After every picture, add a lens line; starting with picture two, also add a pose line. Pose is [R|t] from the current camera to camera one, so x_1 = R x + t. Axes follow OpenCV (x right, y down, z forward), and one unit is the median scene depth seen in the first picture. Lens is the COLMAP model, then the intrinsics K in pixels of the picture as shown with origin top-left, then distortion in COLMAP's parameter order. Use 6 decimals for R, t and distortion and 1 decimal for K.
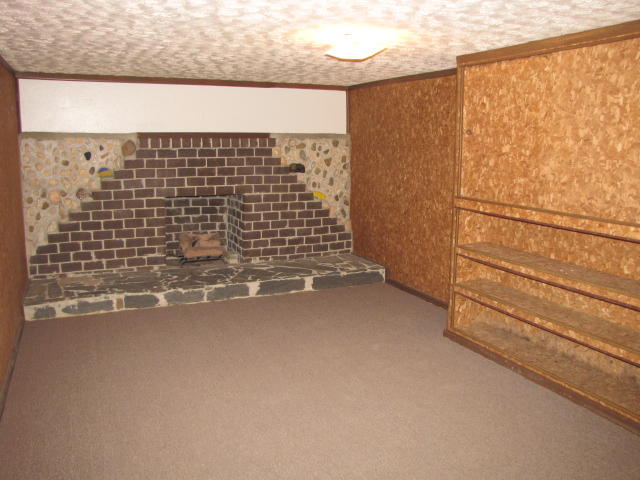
lens RADIAL K [[538.7, 0, 330.2], [0, 538.7, 228.3], [0, 0, 1]] dist [-0.187098, 0.162662]
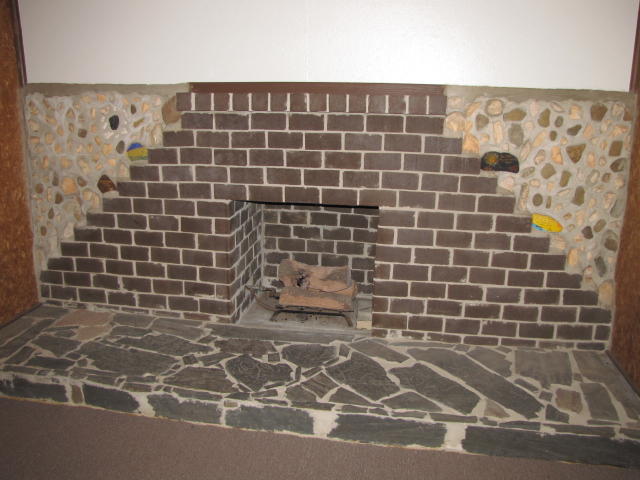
lens RADIAL K [[538.7, 0, 330.2], [0, 538.7, 228.3], [0, 0, 1]] dist [-0.187098, 0.162662]
pose [[0.827272, 0.135888, -0.545119, 0.082831], [-0.097770, 0.990323, 0.098494, -0.095229], [0.553228, -0.028185, 0.832553, 0.591888]]
